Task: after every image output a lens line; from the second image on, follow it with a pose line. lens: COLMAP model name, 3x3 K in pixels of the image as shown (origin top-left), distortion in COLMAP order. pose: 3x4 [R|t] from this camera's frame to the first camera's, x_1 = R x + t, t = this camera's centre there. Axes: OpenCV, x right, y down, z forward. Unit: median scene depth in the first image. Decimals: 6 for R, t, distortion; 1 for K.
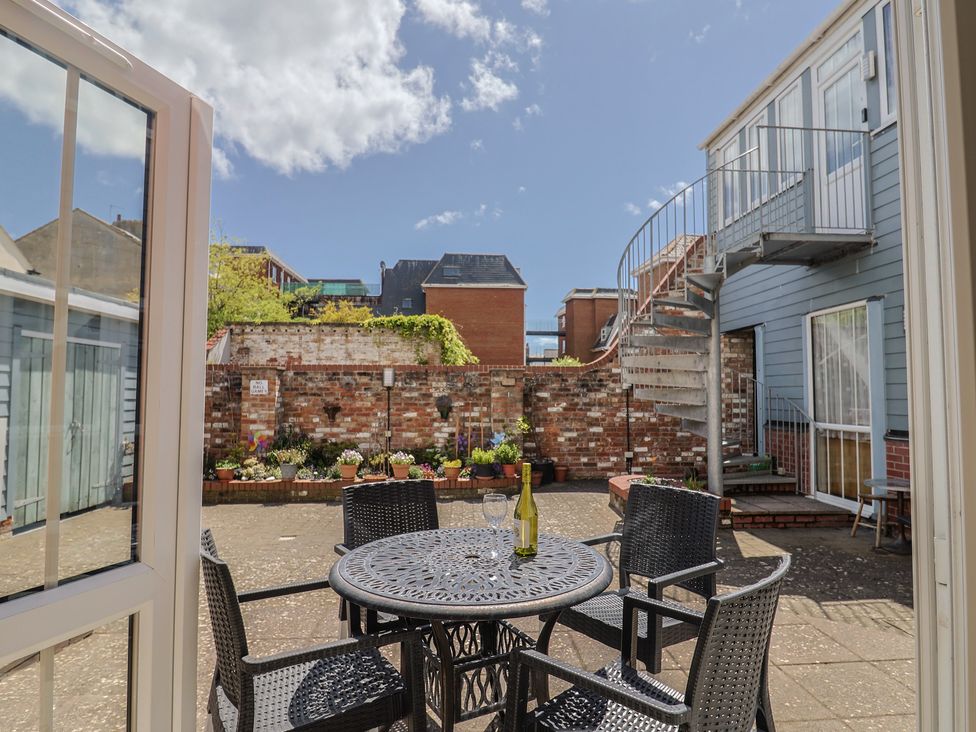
lens RADIAL K [[570.2, 0, 497.5], [0, 570.2, 366.7], [0, 0, 1]] dist [-0.006558, -0.003826]
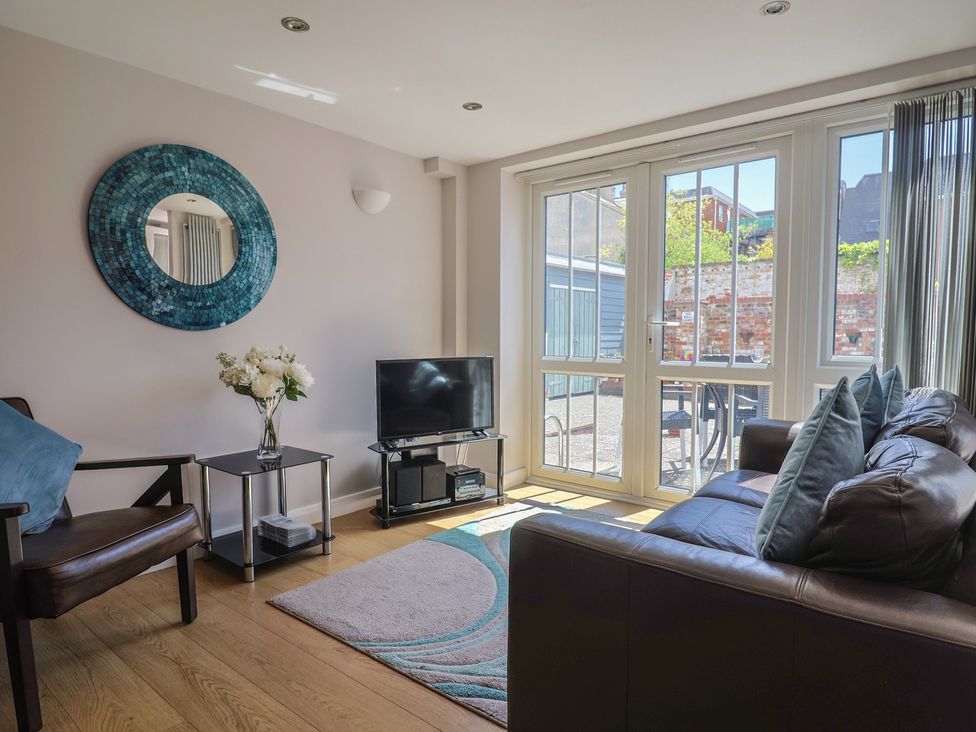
lens RADIAL K [[570.2, 0, 497.5], [0, 570.2, 366.7], [0, 0, 1]] dist [-0.006558, -0.003826]
pose [[0.731059, 0.039678, -0.681159, 0.149808], [0.033422, 0.995027, 0.093831, 0.011068], [0.681495, -0.091362, 0.726098, -0.249846]]
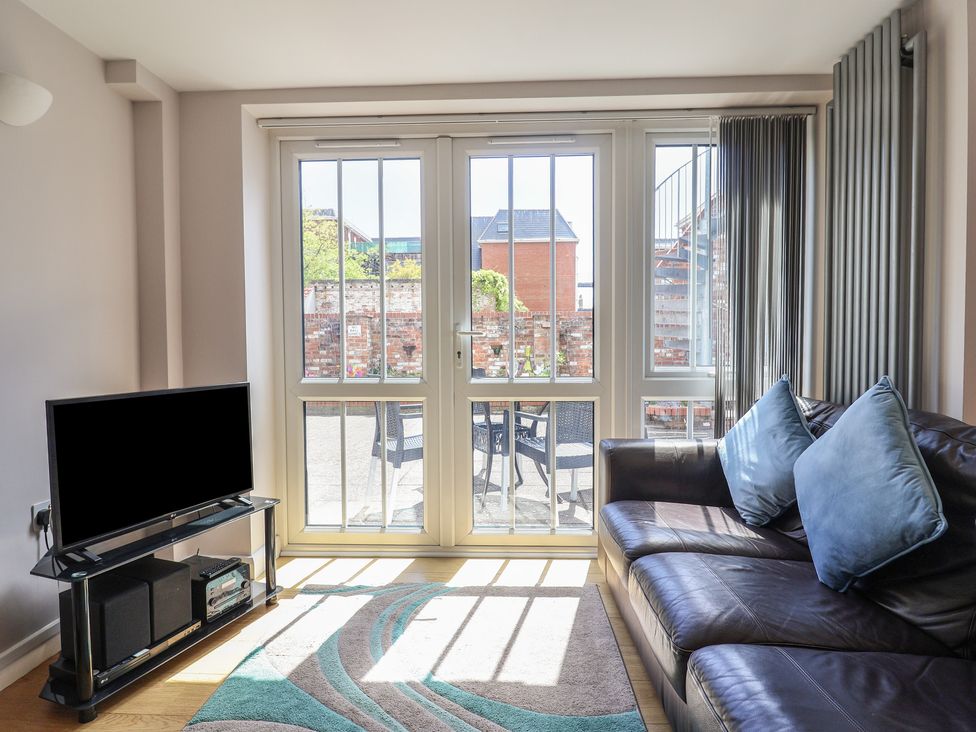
lens RADIAL K [[550.7, 0, 486.4], [0, 550.7, 369.0], [0, 0, 1]] dist [-0.002217, -0.012931]
pose [[0.992904, -0.002458, -0.118889, 0.028156], [0.013162, 0.995915, 0.089328, 0.013684], [0.118184, -0.090259, 0.988881, -0.204516]]
